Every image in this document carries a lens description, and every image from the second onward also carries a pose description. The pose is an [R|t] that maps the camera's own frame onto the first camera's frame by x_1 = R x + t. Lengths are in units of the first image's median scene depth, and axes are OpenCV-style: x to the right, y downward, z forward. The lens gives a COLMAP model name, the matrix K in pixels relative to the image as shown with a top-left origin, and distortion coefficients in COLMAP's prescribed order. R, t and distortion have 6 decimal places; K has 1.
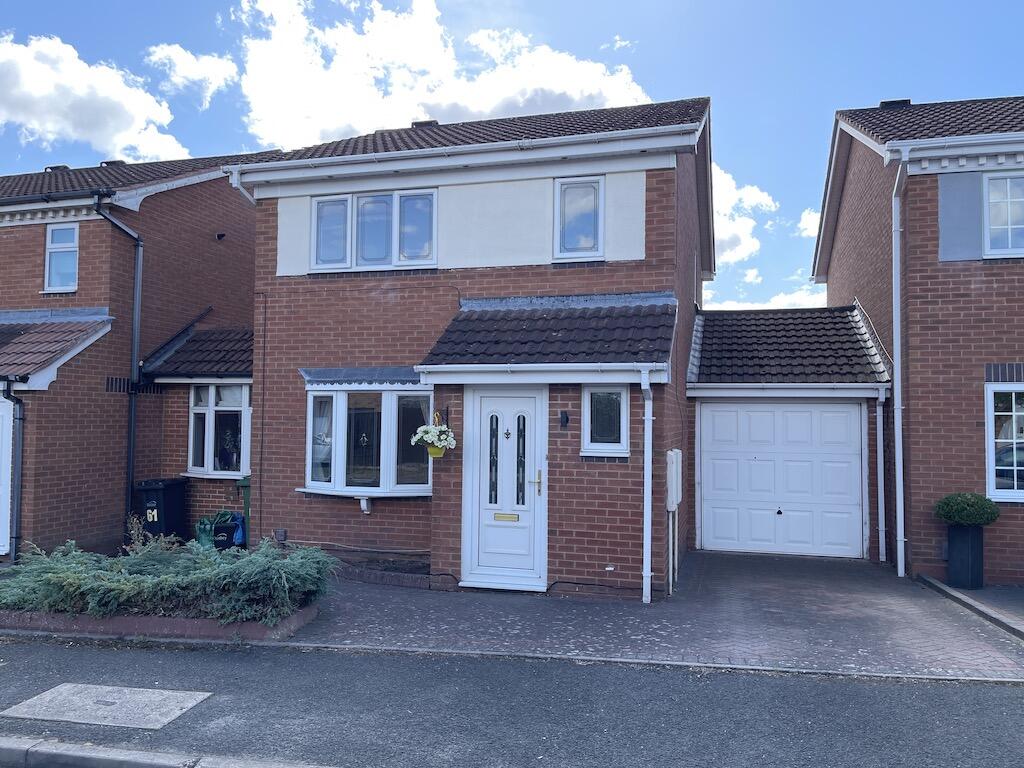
lens RADIAL K [[756.4, 0, 512.3], [0, 756.4, 381.5], [0, 0, 1]] dist [0.015704, -0.046661]
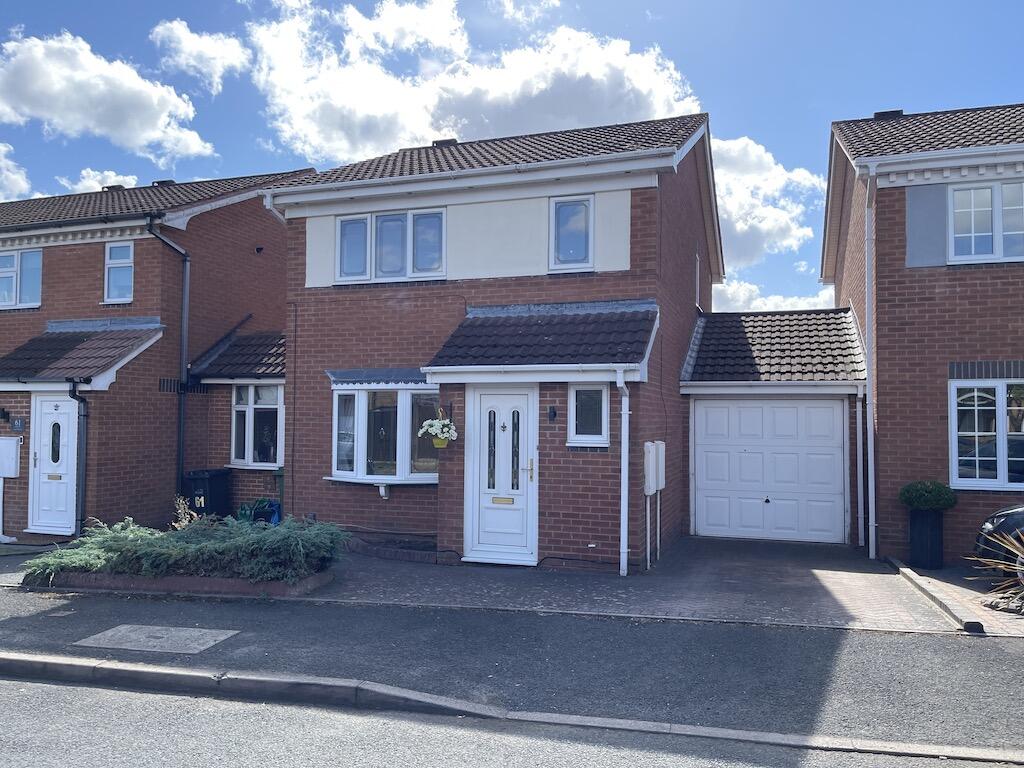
lens RADIAL K [[756.4, 0, 515.9], [0, 756.4, 386.6], [0, 0, 1]] dist [0.015704, -0.046661]
pose [[0.998510, -0.004532, -0.054379, 0.065589], [0.004907, 0.999965, 0.006758, 0.001343], [0.054346, -0.007015, 0.998497, -0.112755]]
